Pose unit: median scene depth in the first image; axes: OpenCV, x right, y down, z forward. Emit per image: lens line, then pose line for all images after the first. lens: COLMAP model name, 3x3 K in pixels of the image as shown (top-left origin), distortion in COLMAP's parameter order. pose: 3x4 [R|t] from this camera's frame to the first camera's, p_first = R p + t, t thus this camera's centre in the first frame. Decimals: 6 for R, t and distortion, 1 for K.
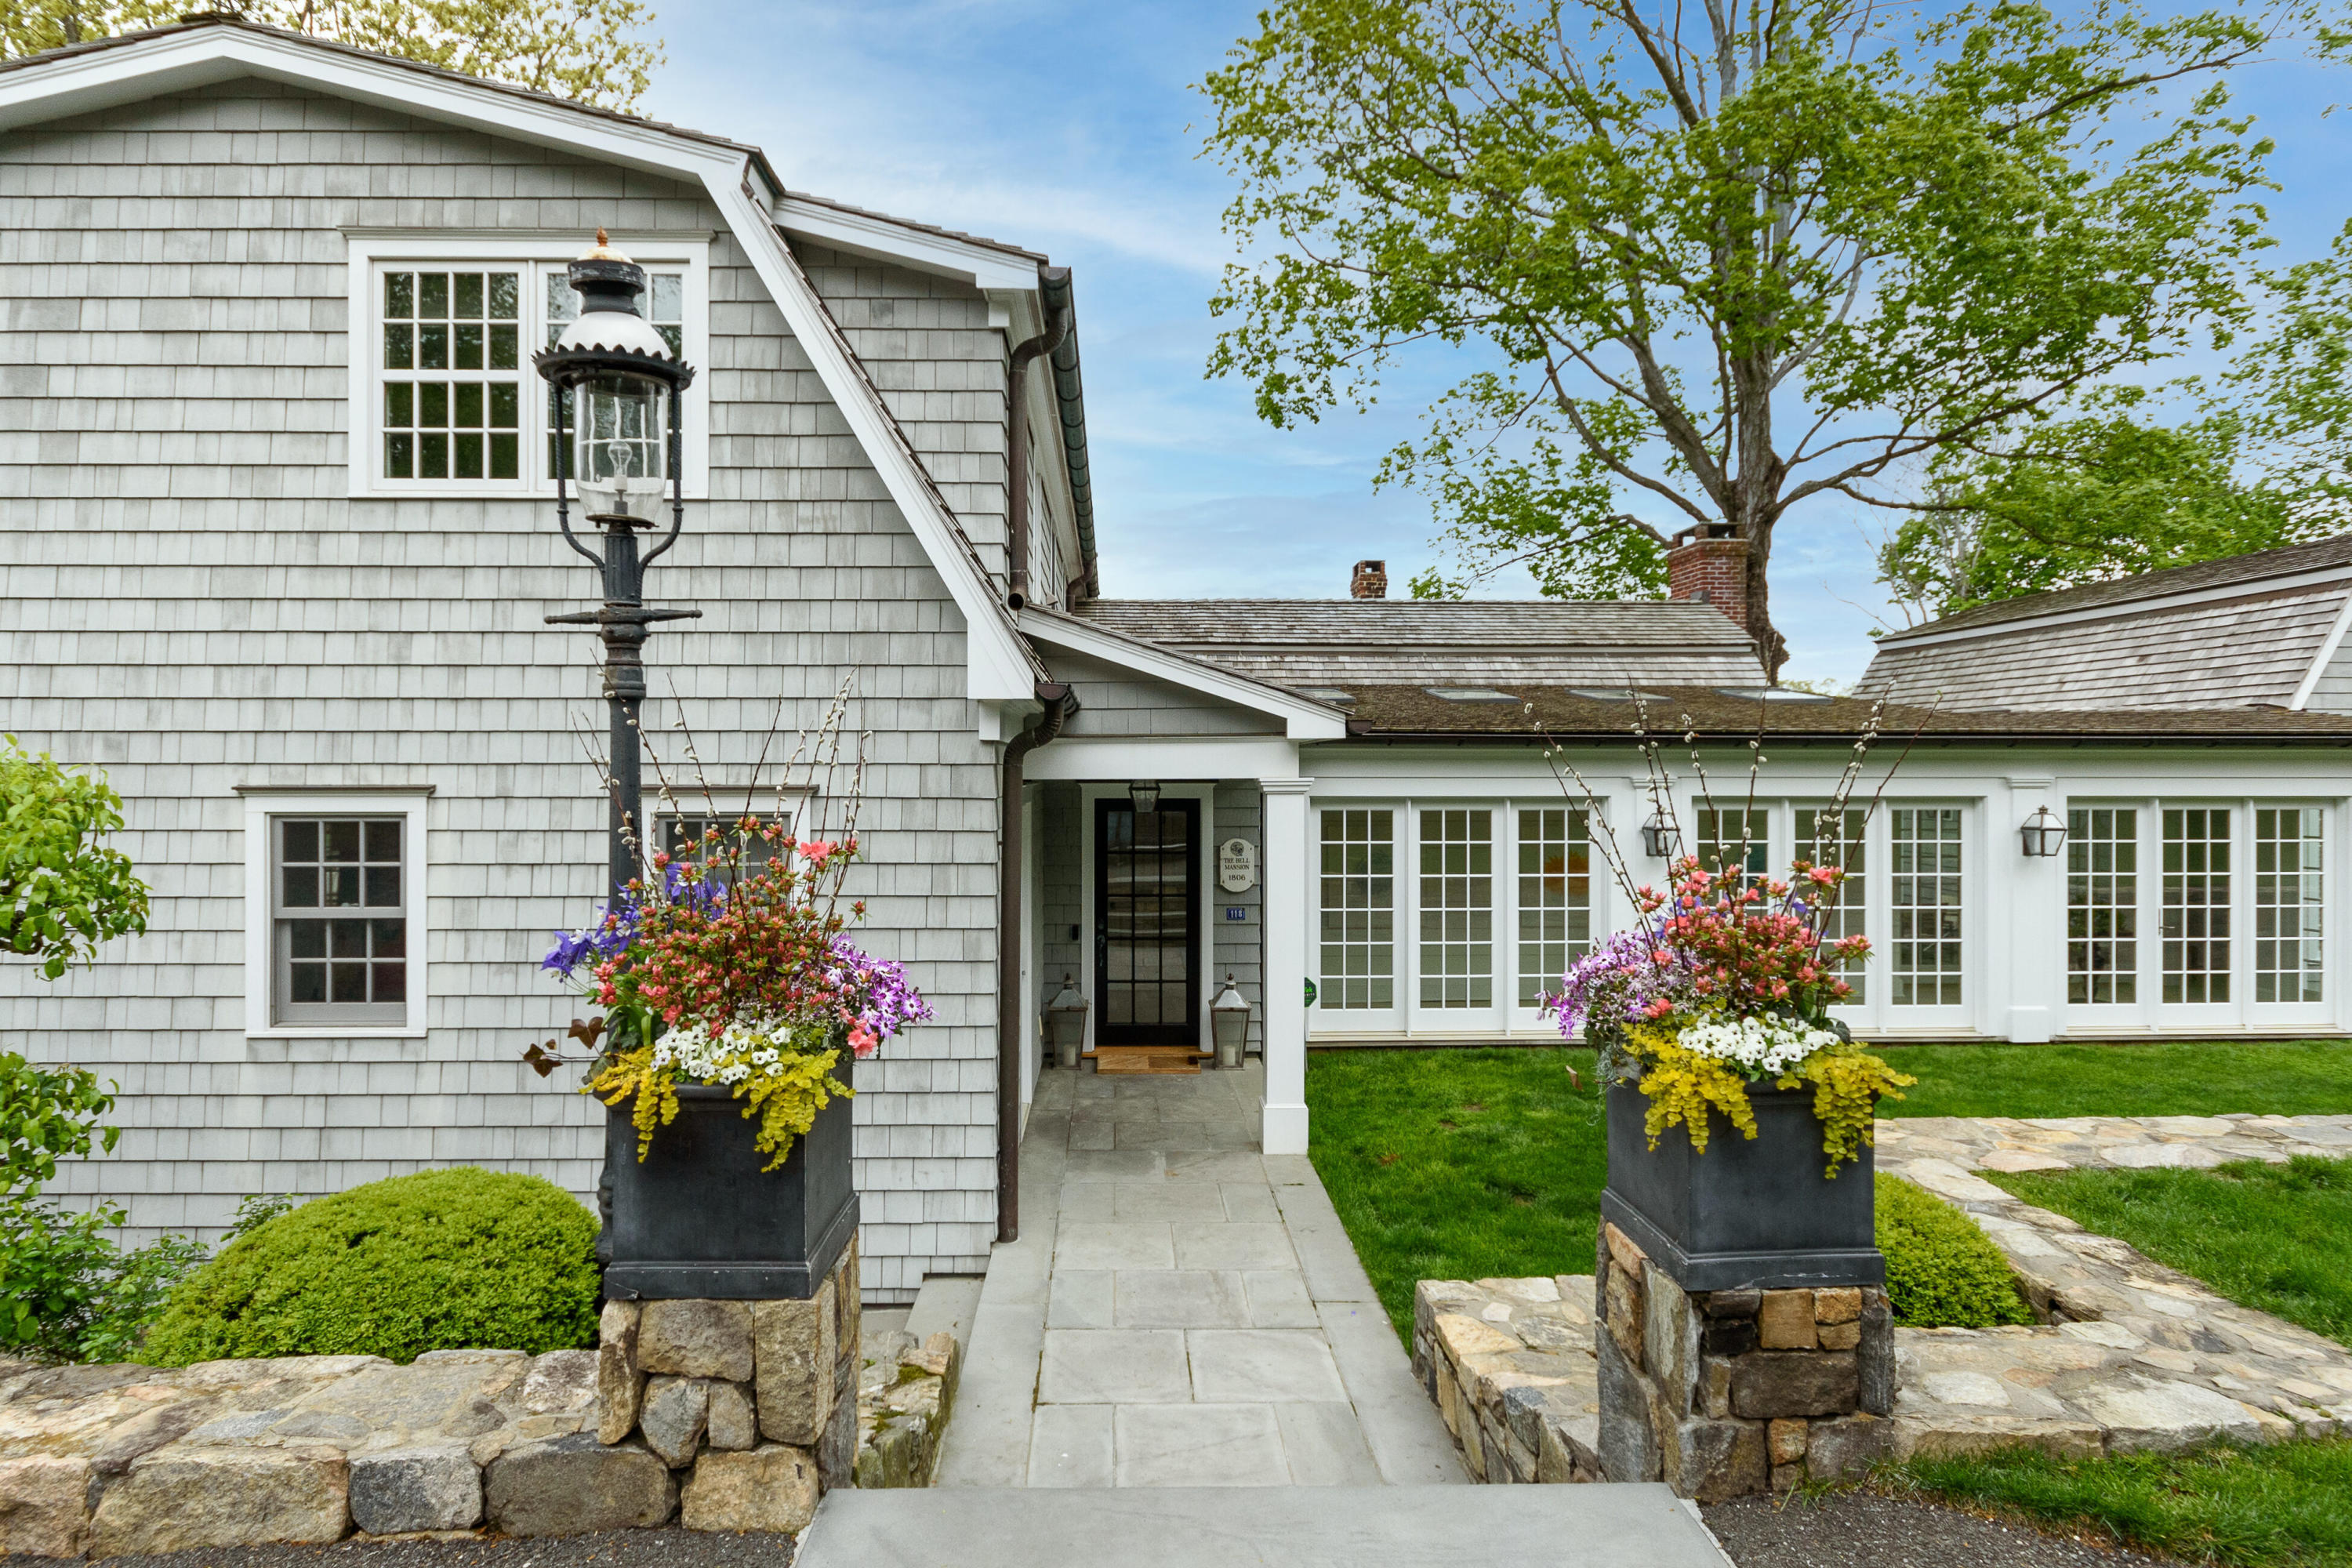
lens RADIAL K [[1199.5, 0, 1166.2], [0, 1199.5, 758.3], [0, 0, 1]] dist [0.003409, -0.002496]
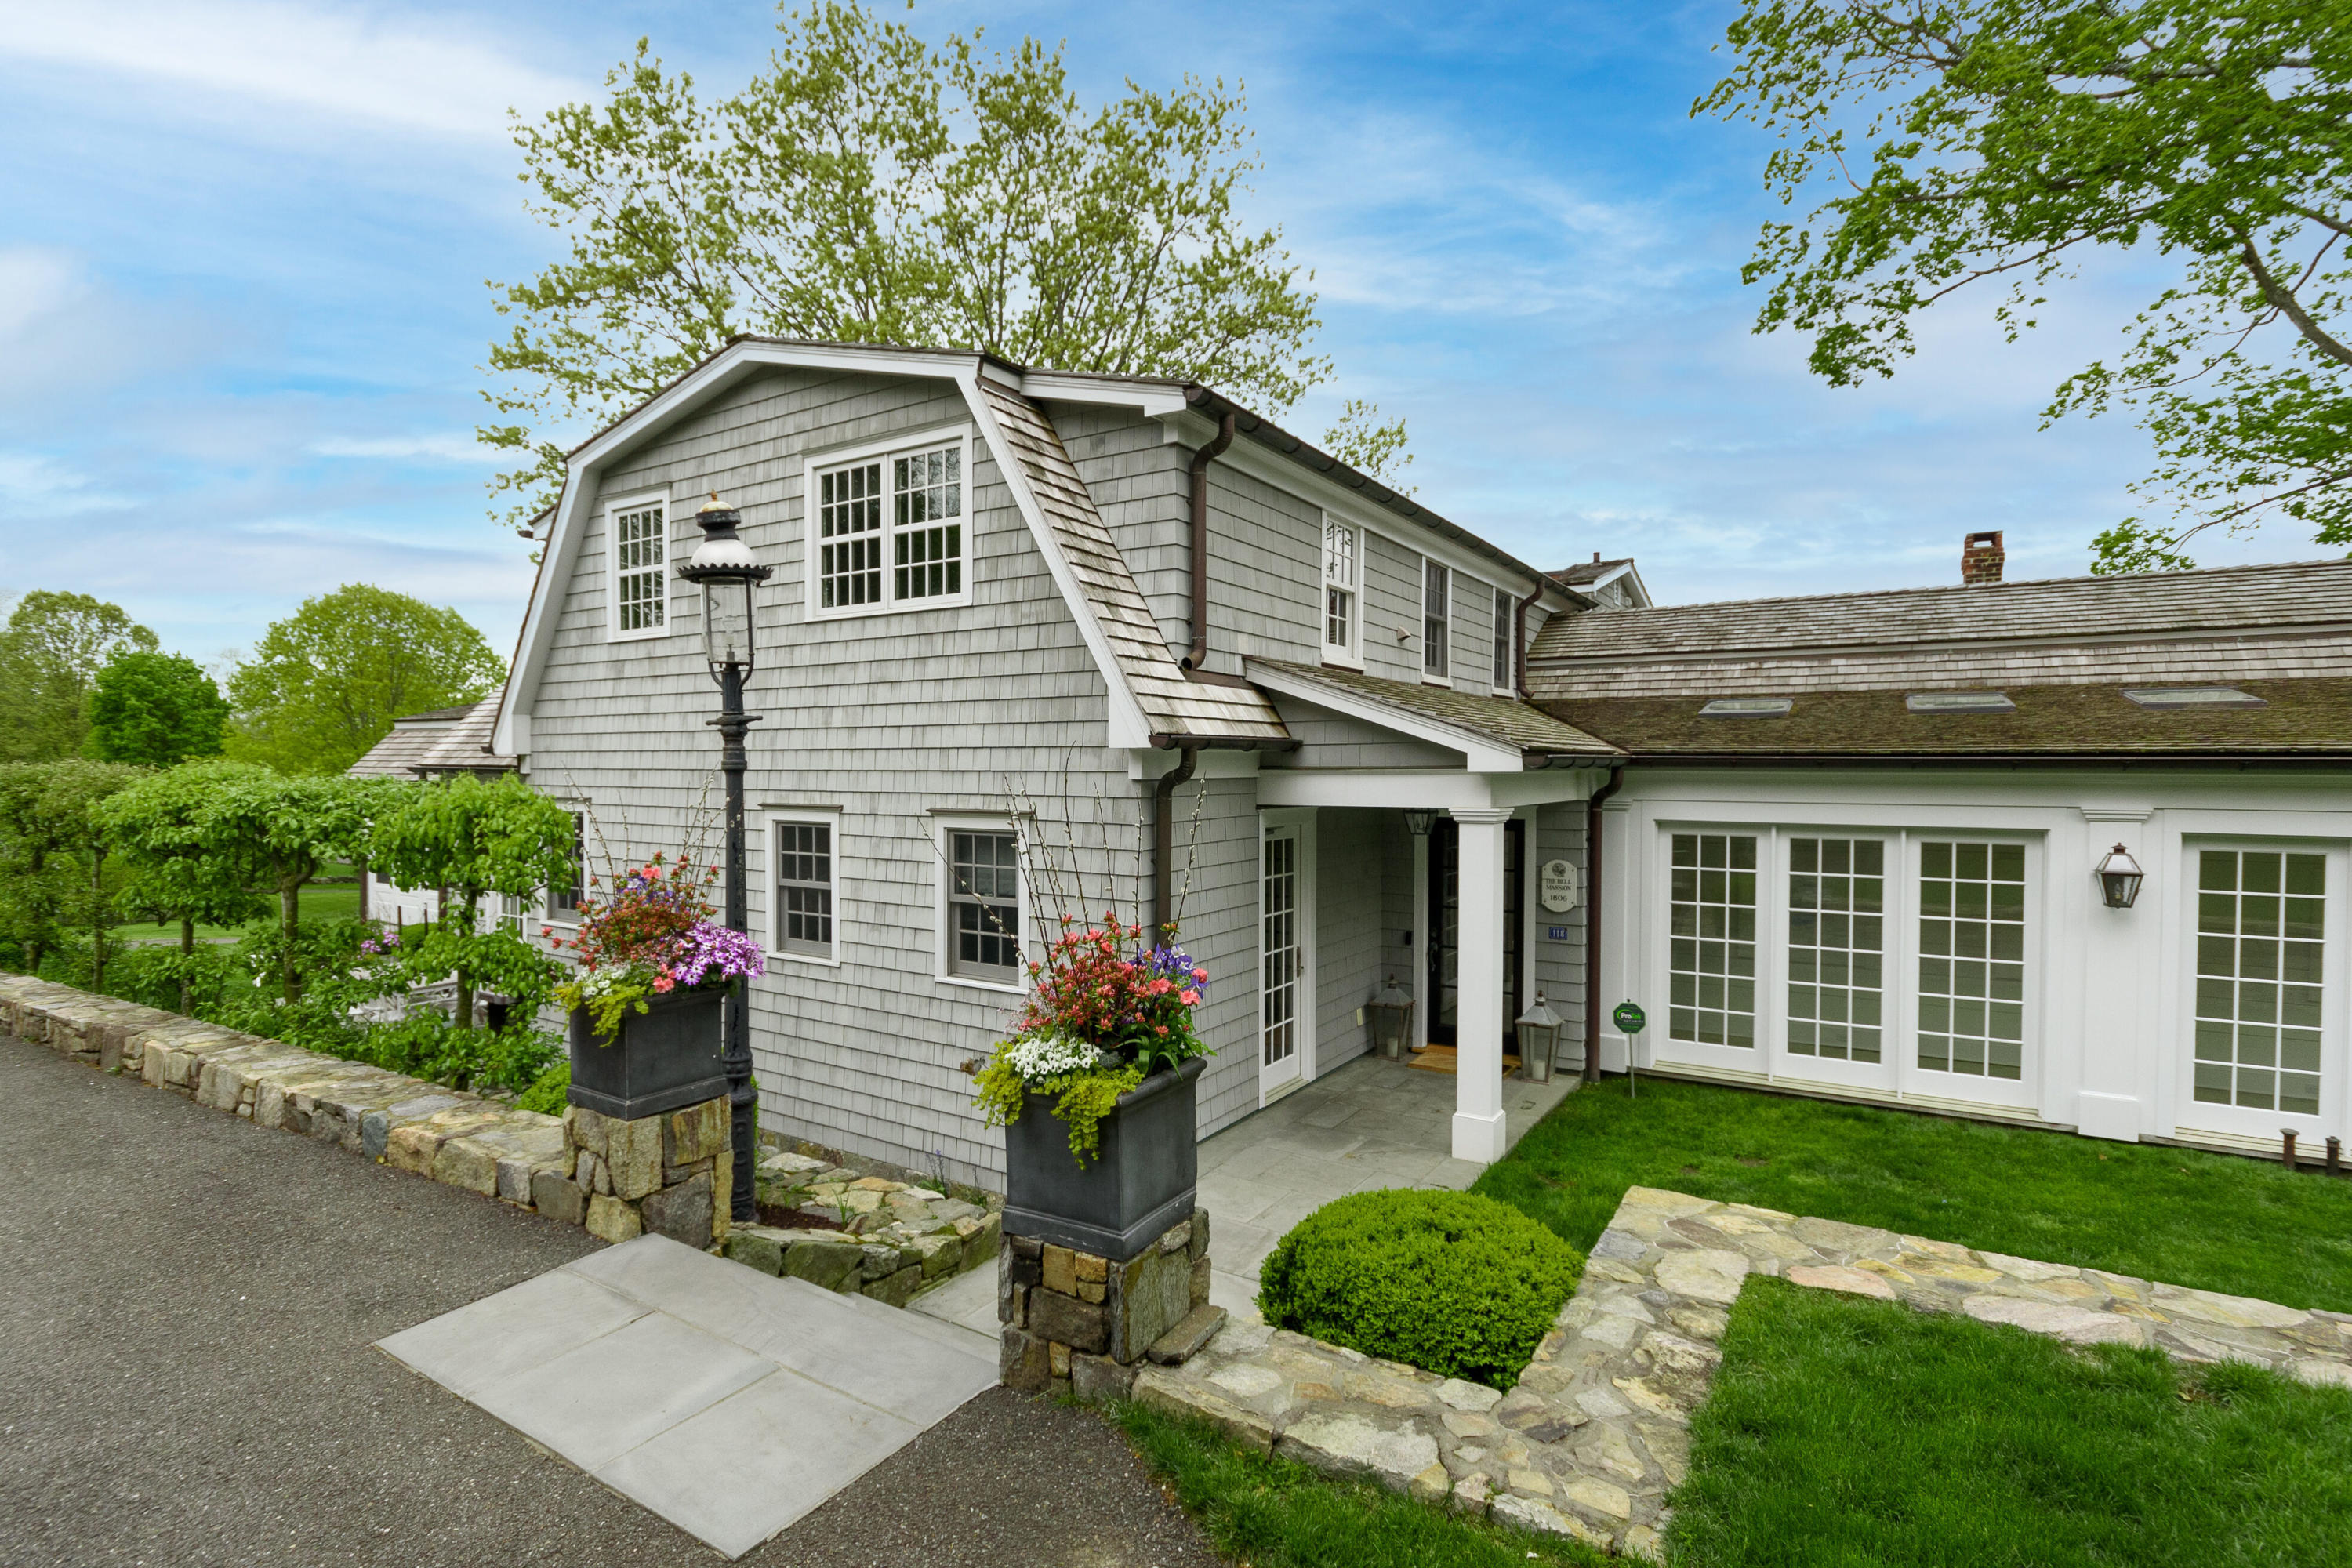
lens RADIAL K [[1143.3, 0, 1159.0], [0, 1143.3, 776.9], [0, 0, 1]] dist [0.004947, 0.001047]
pose [[0.825994, 0.007100, -0.563634, 0.552867], [0.004817, 0.999795, 0.019653, -0.040965], [0.563658, -0.018949, 0.825791, 0.014369]]
